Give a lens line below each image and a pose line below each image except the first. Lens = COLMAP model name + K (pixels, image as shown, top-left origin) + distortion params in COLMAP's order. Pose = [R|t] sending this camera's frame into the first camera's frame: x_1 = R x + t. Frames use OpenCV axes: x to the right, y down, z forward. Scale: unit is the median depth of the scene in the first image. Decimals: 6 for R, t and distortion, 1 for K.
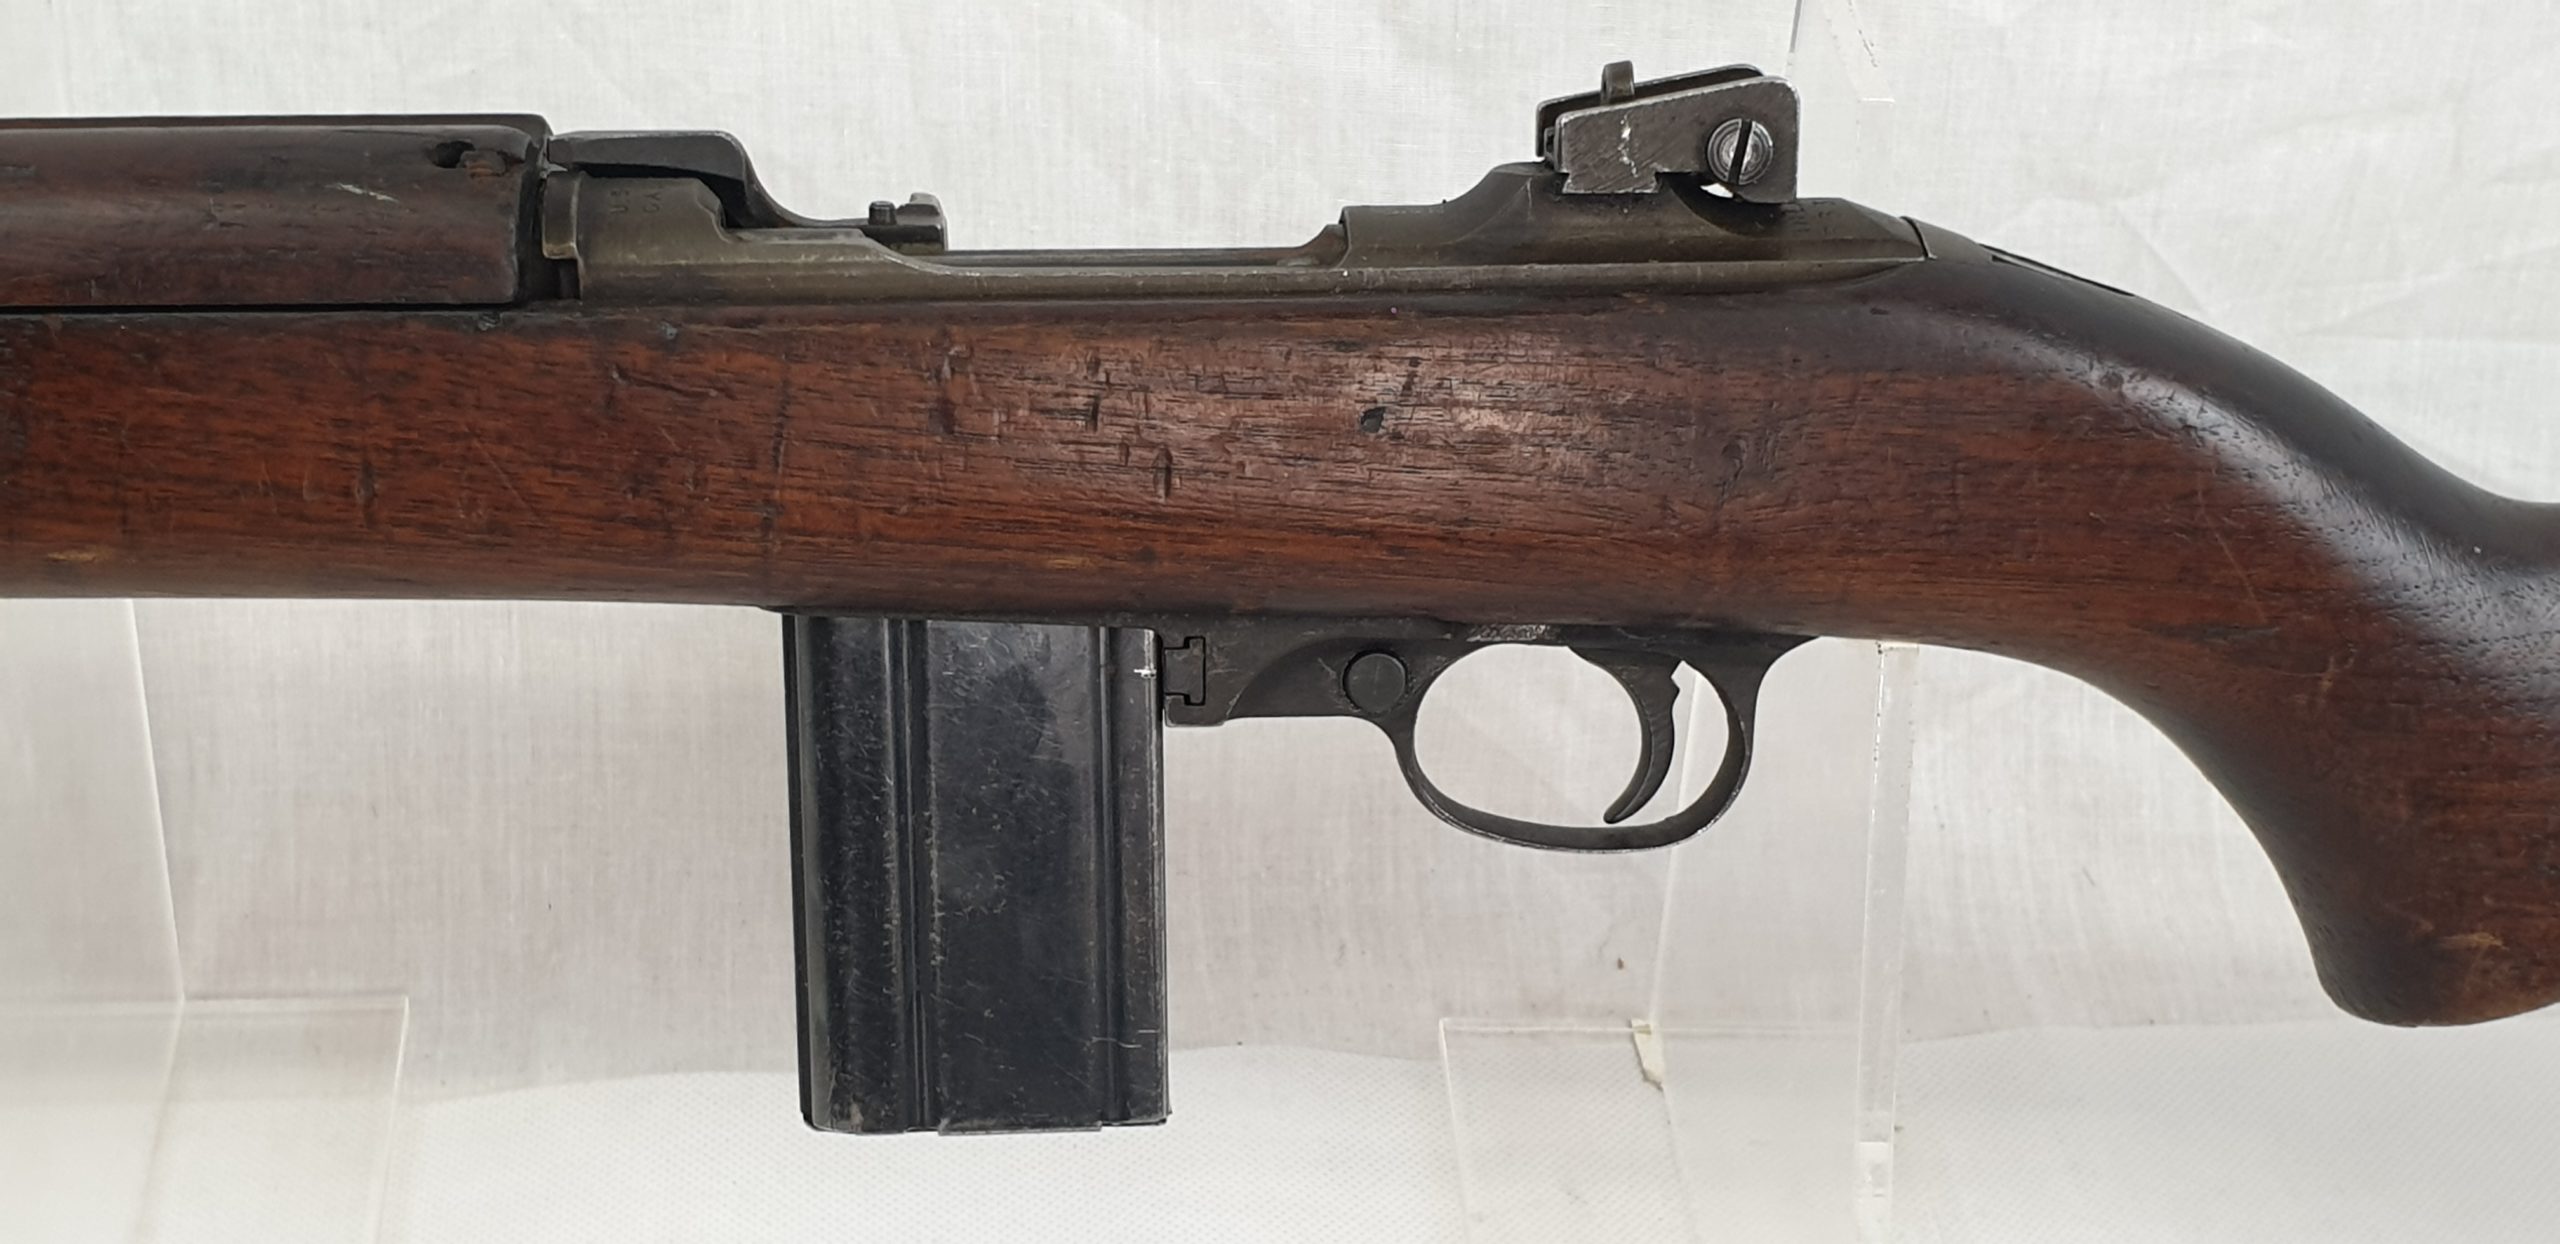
lens RADIAL K [[4293.8, 0, 1393.4], [0, 4293.8, 899.5], [0, 0, 1]] dist [0.069962, -0.074665]
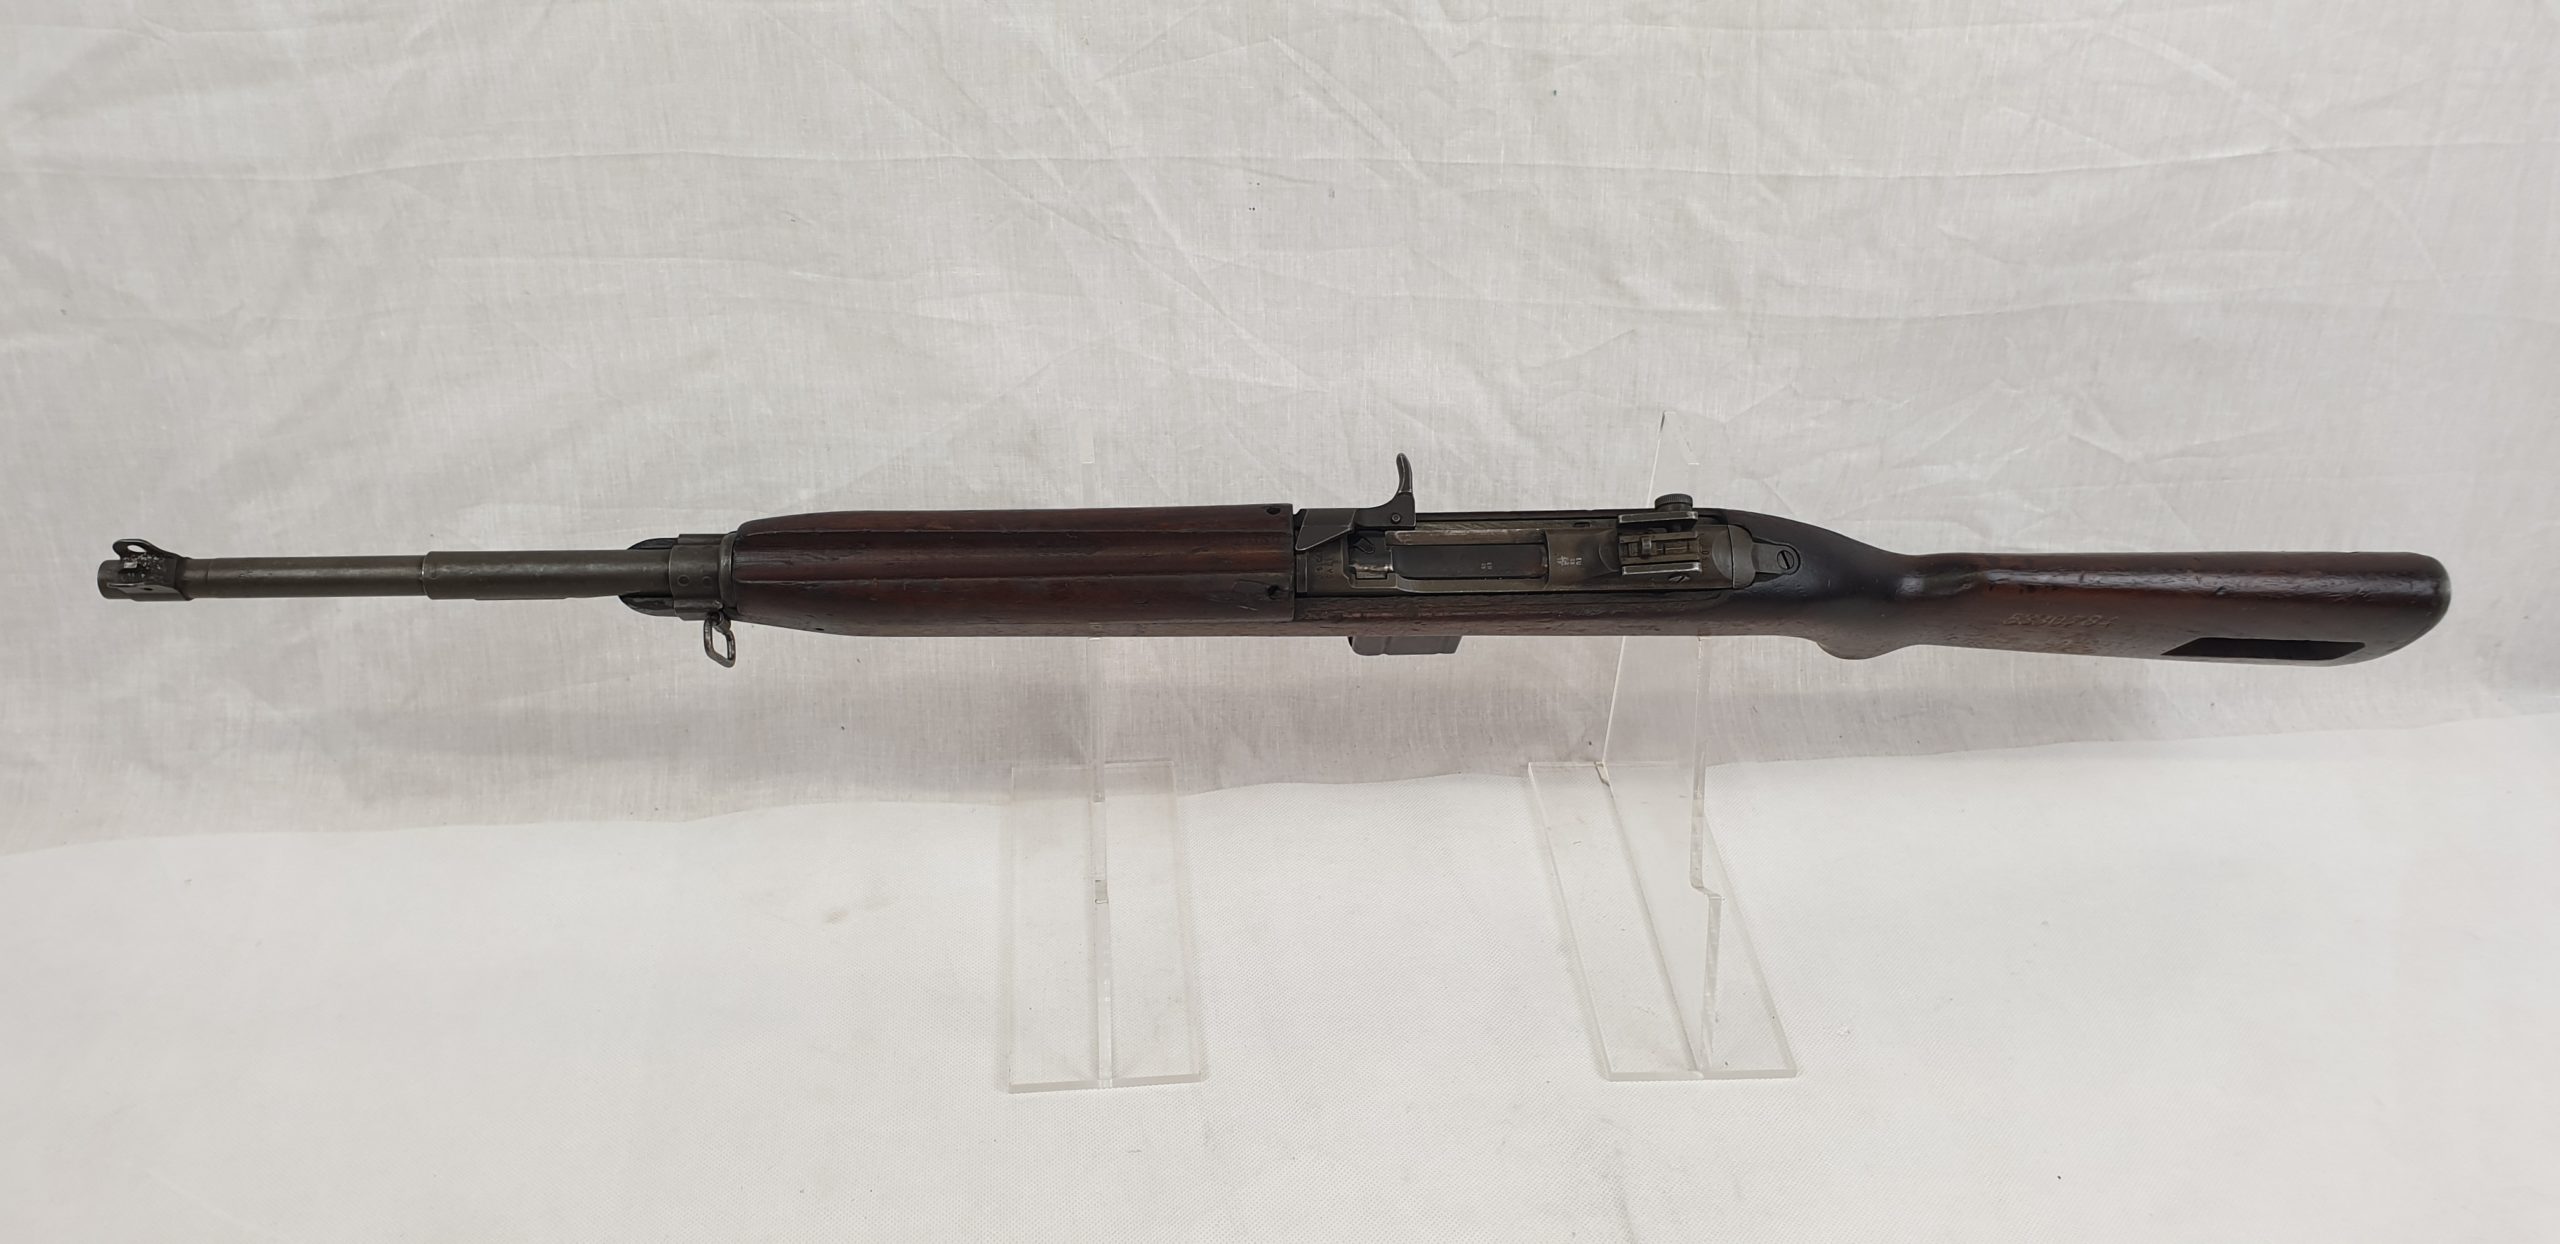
lens RADIAL K [[2126.9, 0, 1279.9], [0, 2126.9, 651.5], [0, 0, 1]] dist [0.008905, 0.008412]
pose [[0.999217, -0.015427, -0.036422, -0.140614], [0.014376, 0.999478, -0.028949, -0.011337], [0.036850, 0.028403, 0.998917, -0.577112]]
